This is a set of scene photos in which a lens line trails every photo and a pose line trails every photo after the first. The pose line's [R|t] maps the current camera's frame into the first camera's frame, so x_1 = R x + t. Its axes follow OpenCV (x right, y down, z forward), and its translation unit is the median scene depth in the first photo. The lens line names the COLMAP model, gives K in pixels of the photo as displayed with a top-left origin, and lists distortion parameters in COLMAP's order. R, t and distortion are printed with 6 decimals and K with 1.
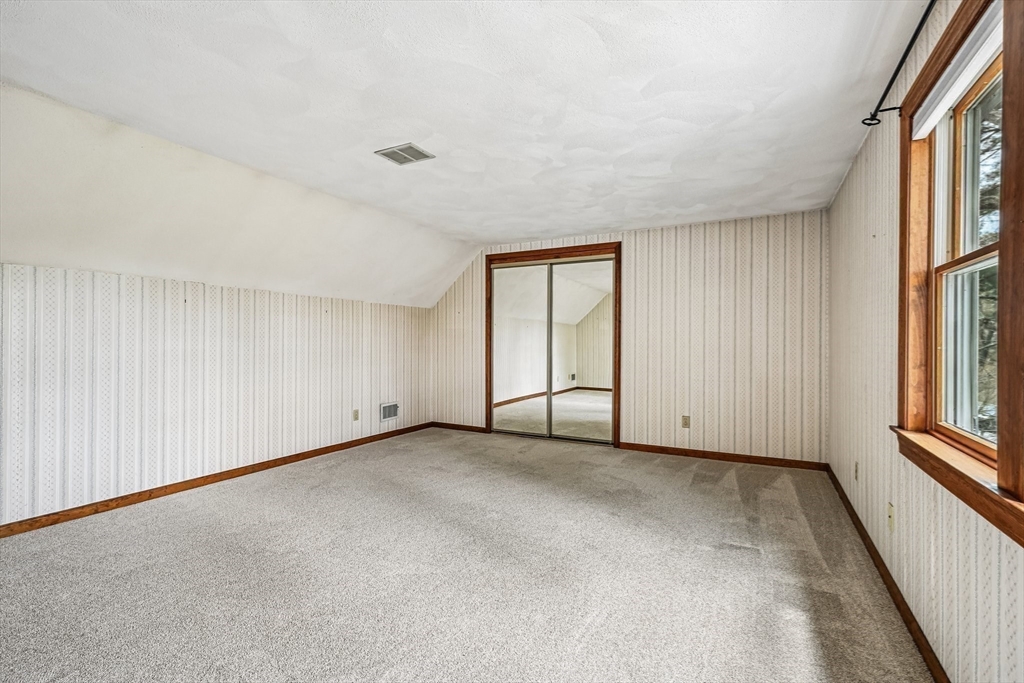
lens RADIAL K [[460.6, 0, 515.4], [0, 460.6, 342.2], [0, 0, 1]] dist [0.009051, -0.000577]
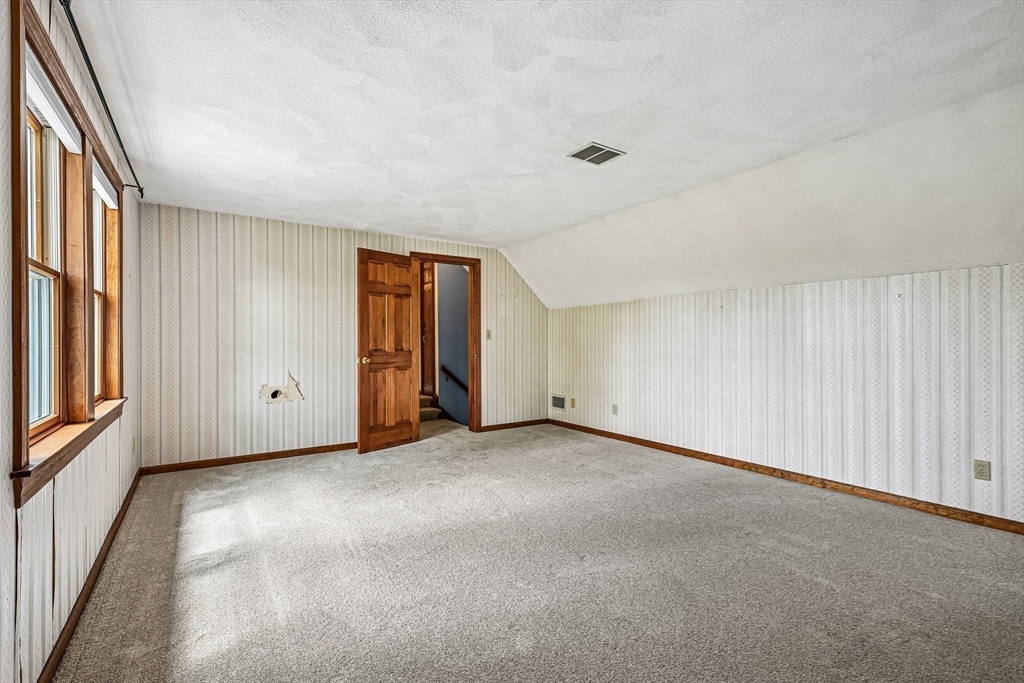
lens RADIAL K [[460.6, 0, 515.4], [0, 460.6, 338.1], [0, 0, 1]] dist [0.009051, -0.000577]
pose [[-0.465343, 0.000803, -0.885130, 0.705141], [0.000491, 1.000000, 0.000648, -0.010368], [0.885130, -0.000133, -0.465343, 1.269387]]
